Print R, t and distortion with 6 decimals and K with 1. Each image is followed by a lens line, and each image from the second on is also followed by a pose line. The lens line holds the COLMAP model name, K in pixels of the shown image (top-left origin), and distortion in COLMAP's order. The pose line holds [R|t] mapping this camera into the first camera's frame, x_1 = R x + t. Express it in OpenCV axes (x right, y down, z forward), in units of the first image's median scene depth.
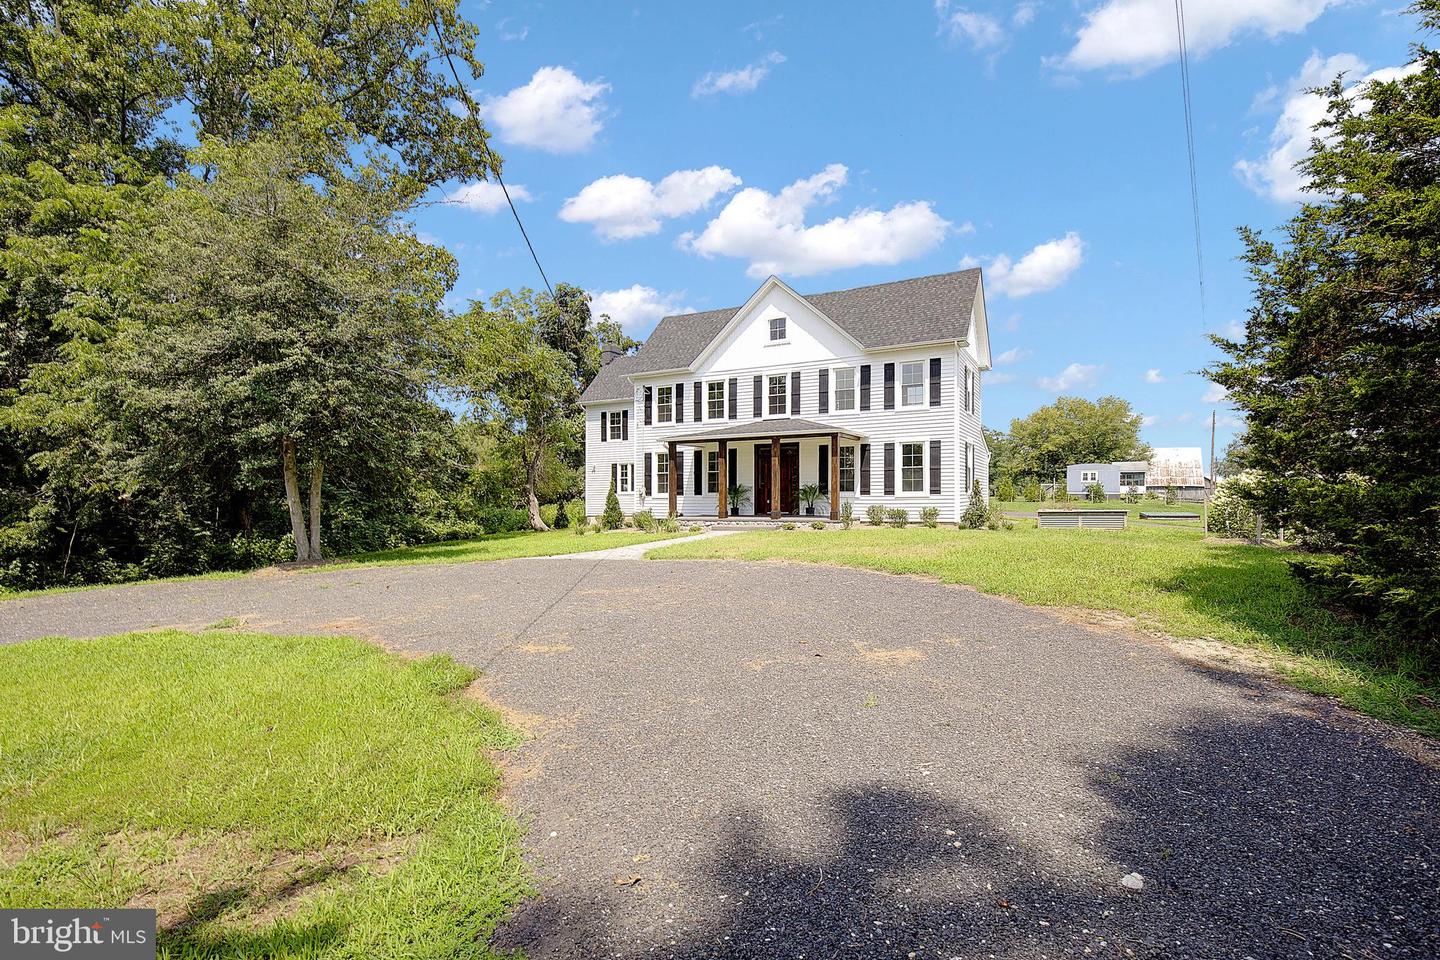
lens RADIAL K [[647.7, 0, 724.0], [0, 647.7, 495.2], [0, 0, 1]] dist [-0.035975, 0.000025]
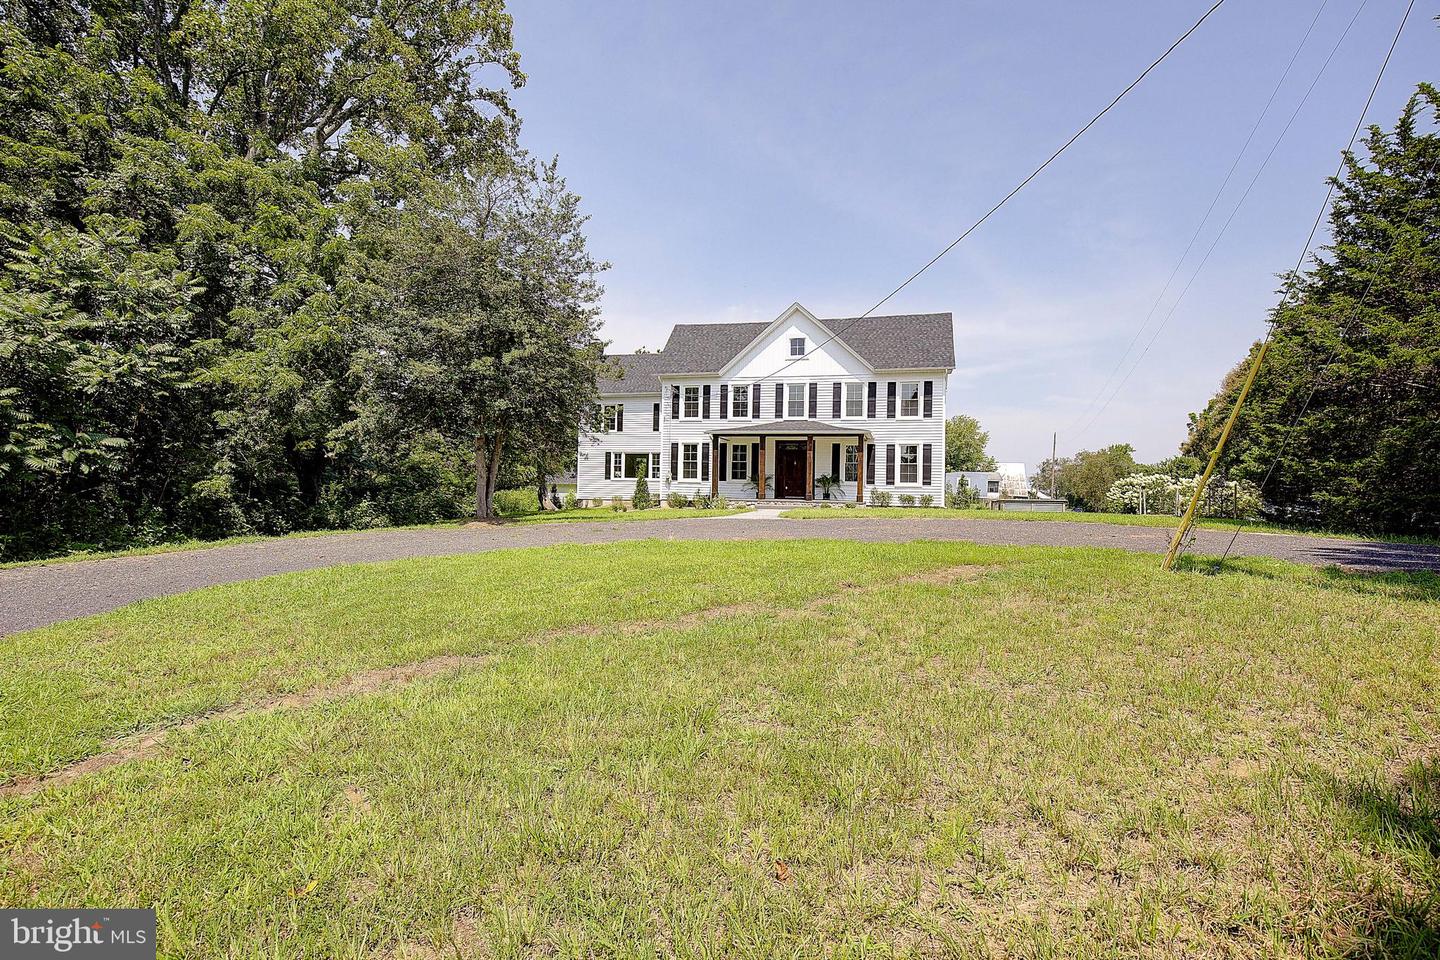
lens RADIAL K [[647.7, 0, 724.0], [0, 647.7, 495.2], [0, 0, 1]] dist [-0.035975, 0.000025]
pose [[0.973506, 0.032015, 0.226408, -0.323158], [-0.031749, 0.999484, -0.004816, 0.033422], [-0.226445, -0.002500, 0.974021, -0.158478]]
